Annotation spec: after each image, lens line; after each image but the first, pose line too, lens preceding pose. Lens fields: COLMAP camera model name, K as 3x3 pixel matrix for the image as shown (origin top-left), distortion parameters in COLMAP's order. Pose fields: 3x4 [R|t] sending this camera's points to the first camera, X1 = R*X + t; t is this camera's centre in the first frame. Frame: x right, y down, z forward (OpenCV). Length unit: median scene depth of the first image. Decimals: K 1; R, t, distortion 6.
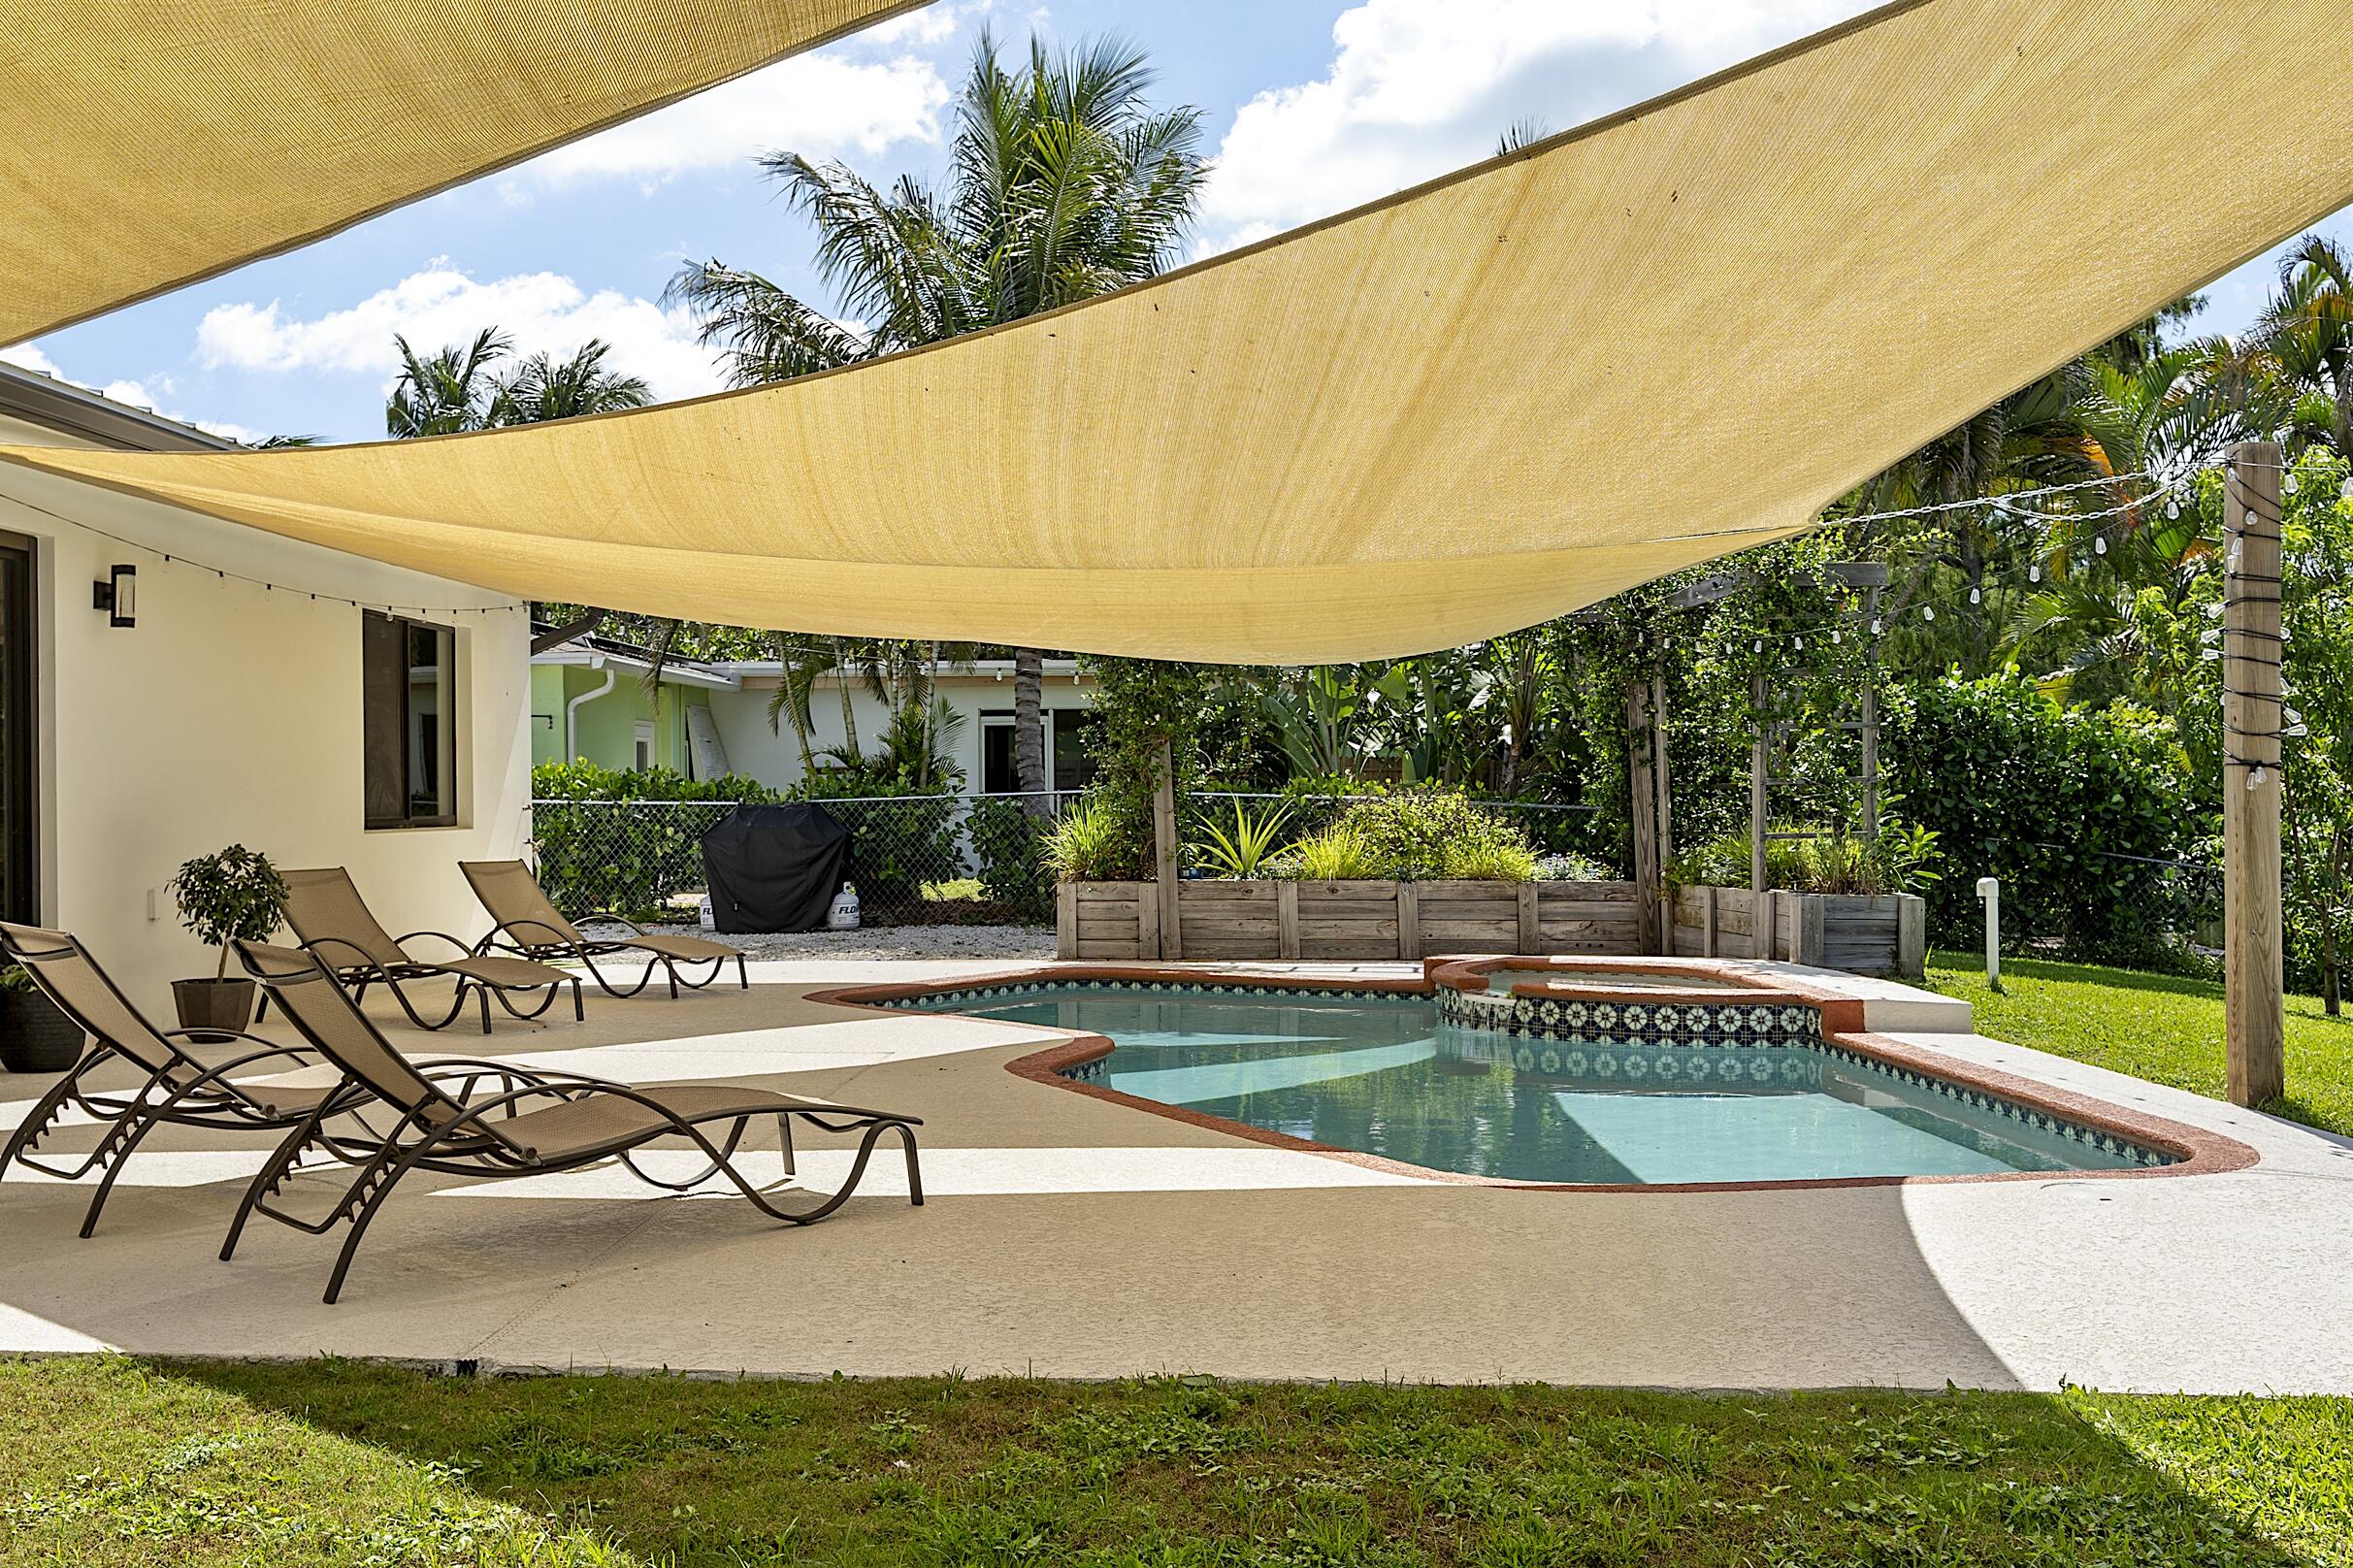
lens RADIAL K [[2132.0, 0, 1156.3], [0, 2132.0, 783.4], [0, 0, 1]] dist [-0.004083, 0.000000]
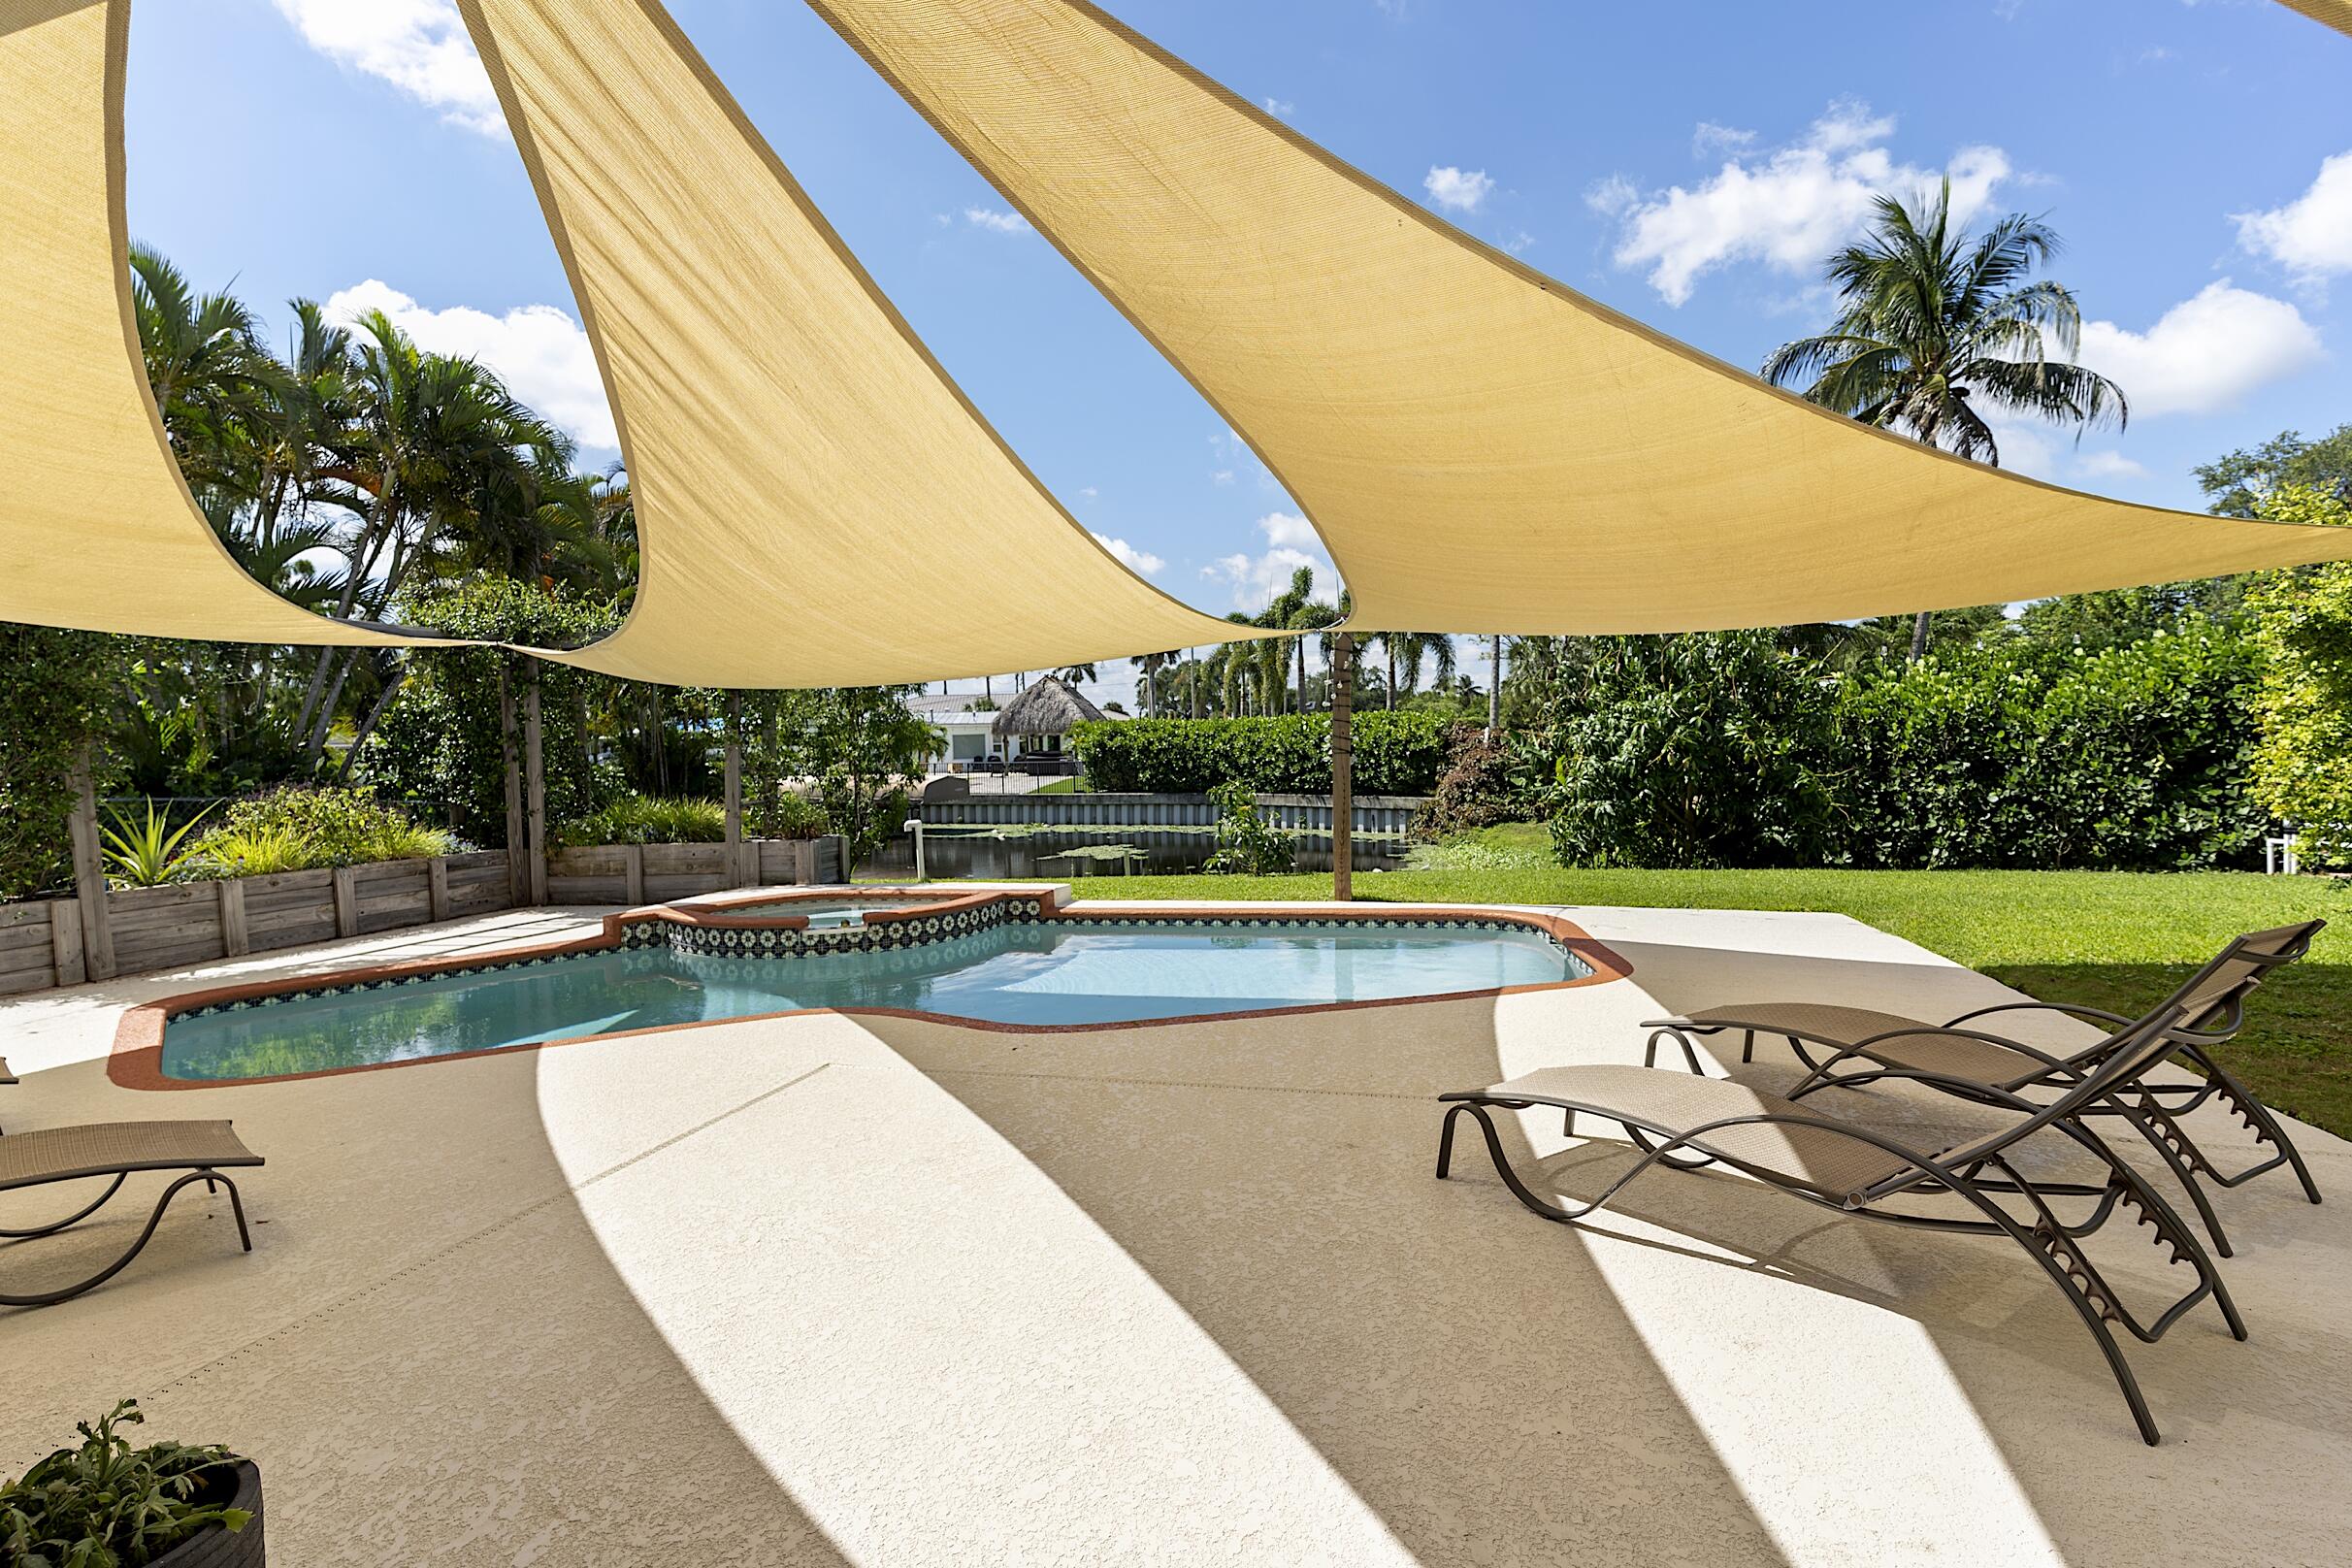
lens RADIAL K [[1143.3, 0, 1164.1], [0, 1143.3, 805.9], [0, 0, 1]] dist [-0.005606, 0.003115]
pose [[0.227394, -0.053710, 0.972321, -0.364840], [0.016262, 0.998548, 0.051356, -0.010079], [-0.973667, 0.004134, 0.227937, 0.442538]]
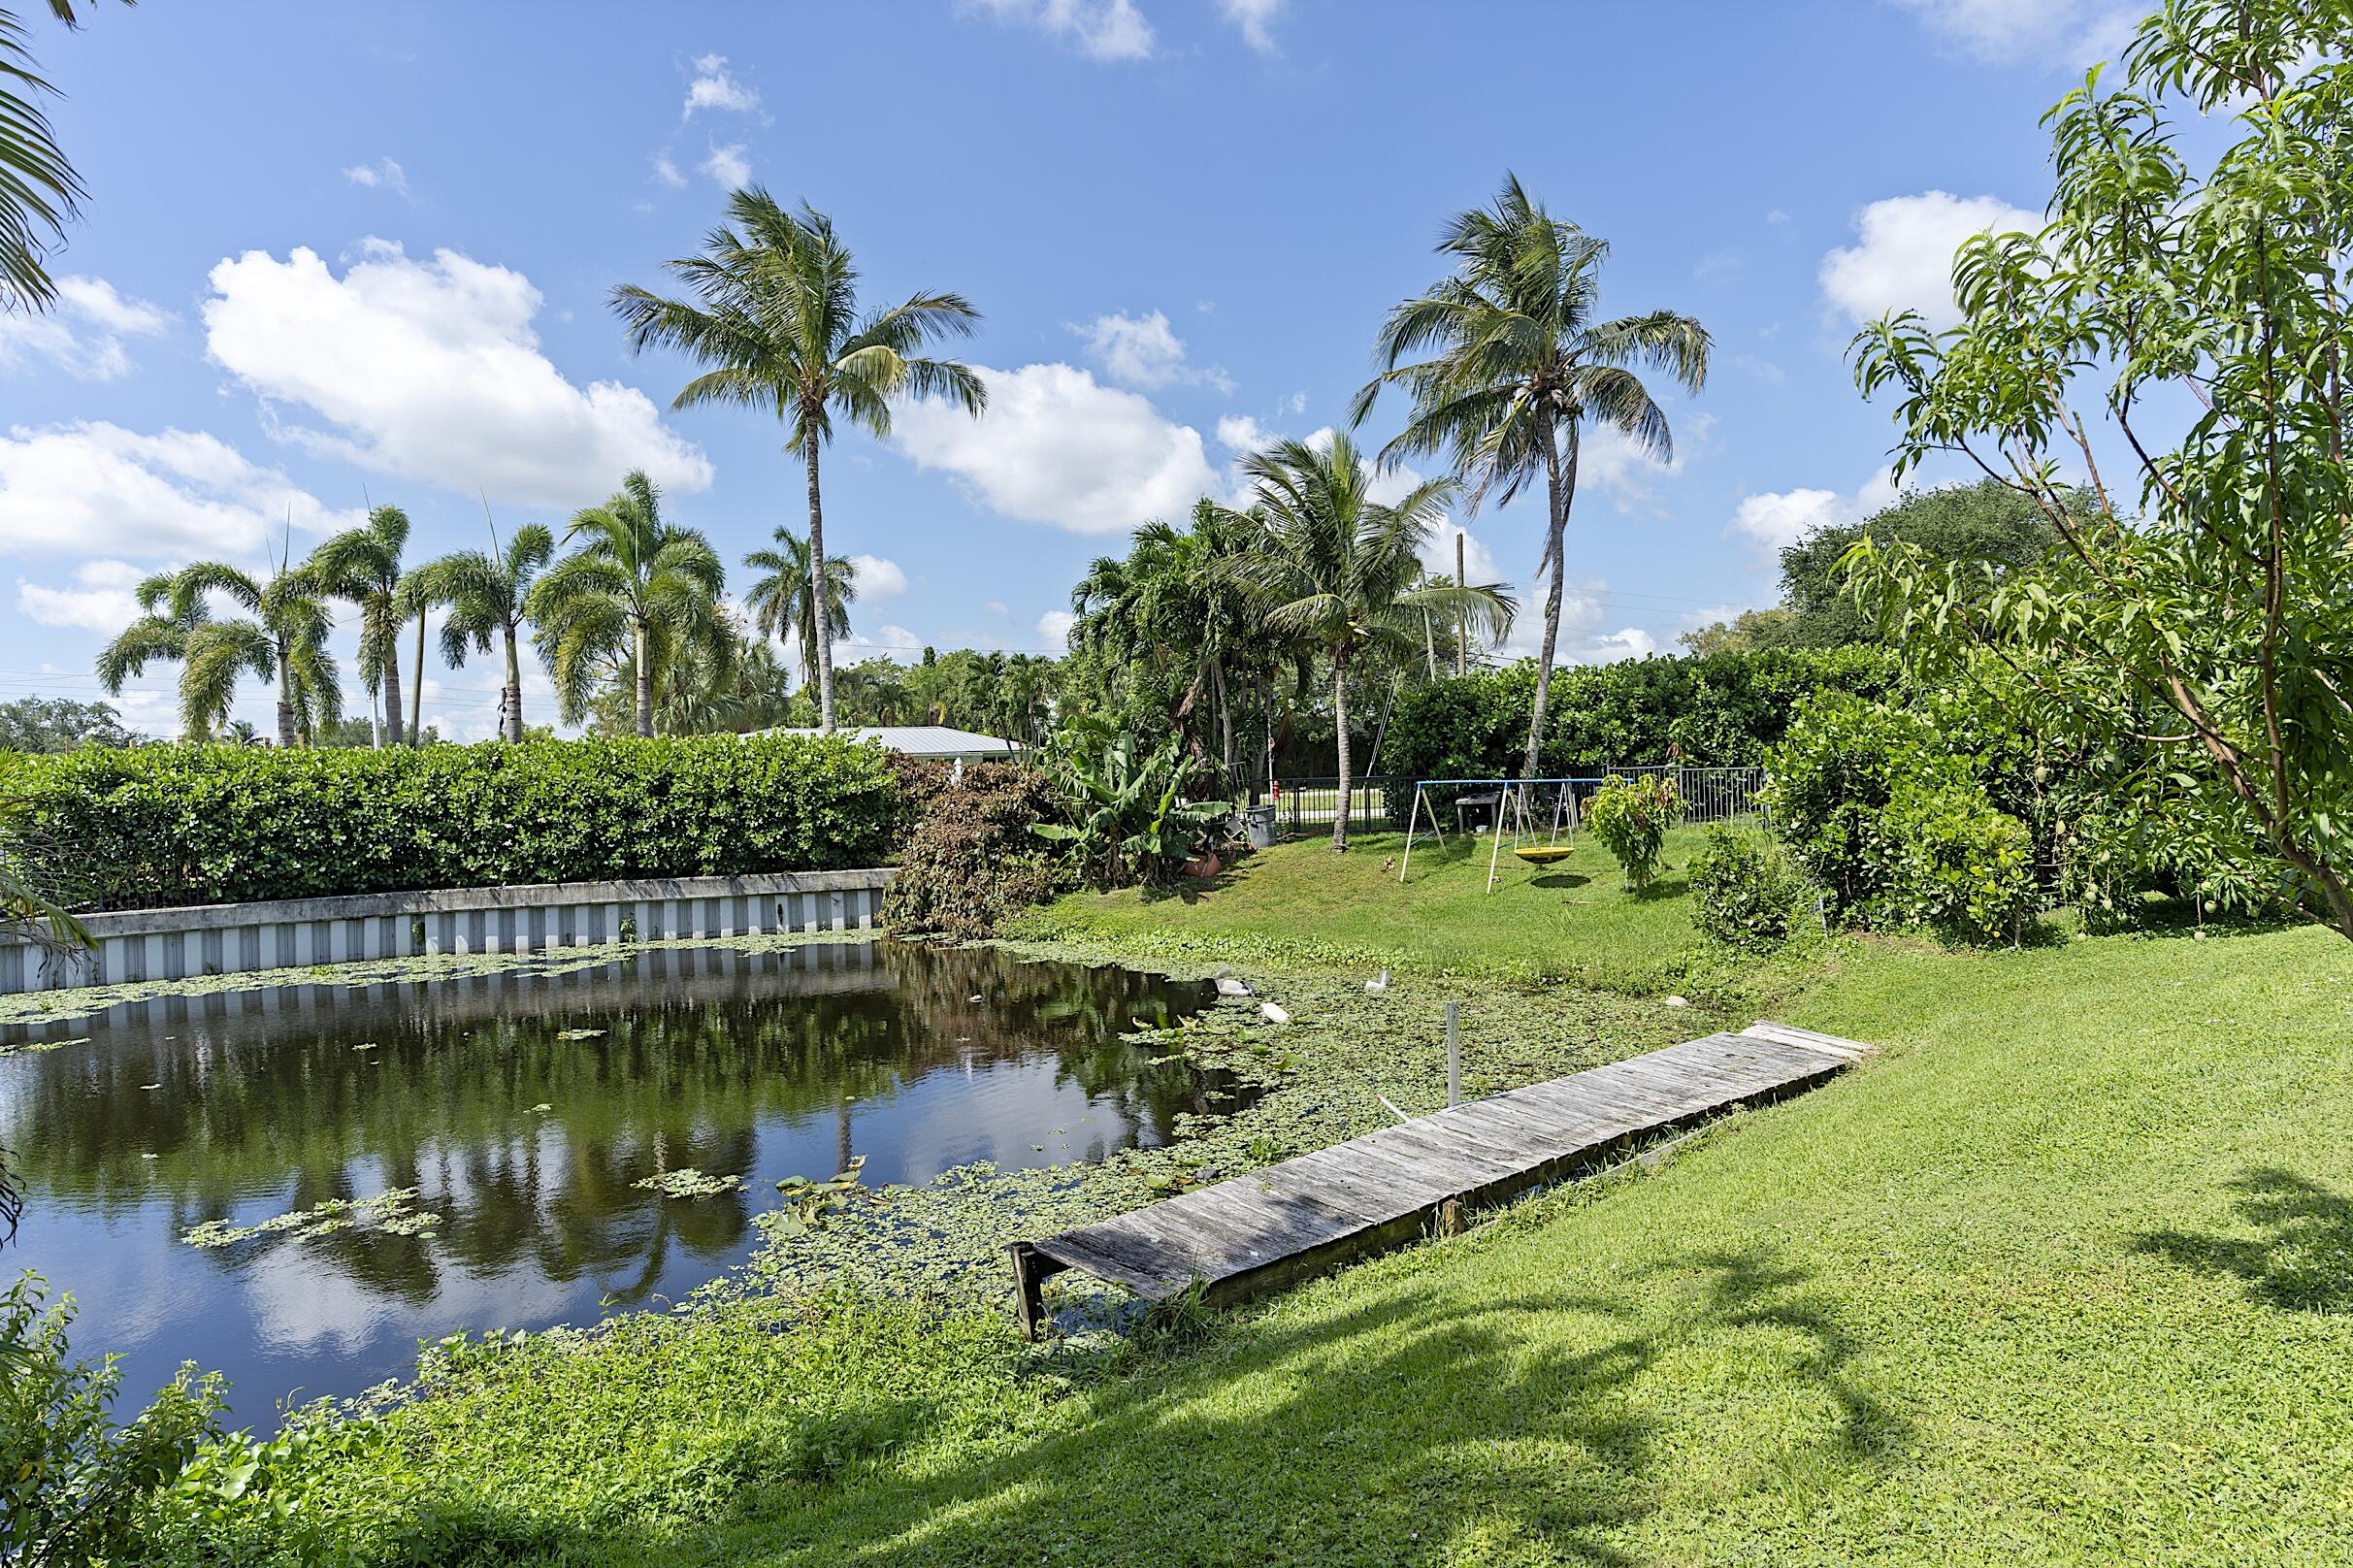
lens RADIAL K [[1240.4, 0, 1183.4], [0, 1240.4, 788.5], [0, 0, 1]] dist [-0.024280, -0.000837]
pose [[-0.665510, 0.026497, 0.745918, 0.558287], [0.040691, 0.999171, 0.000811, 0.013454], [-0.745279, 0.030892, -0.666037, 1.188592]]
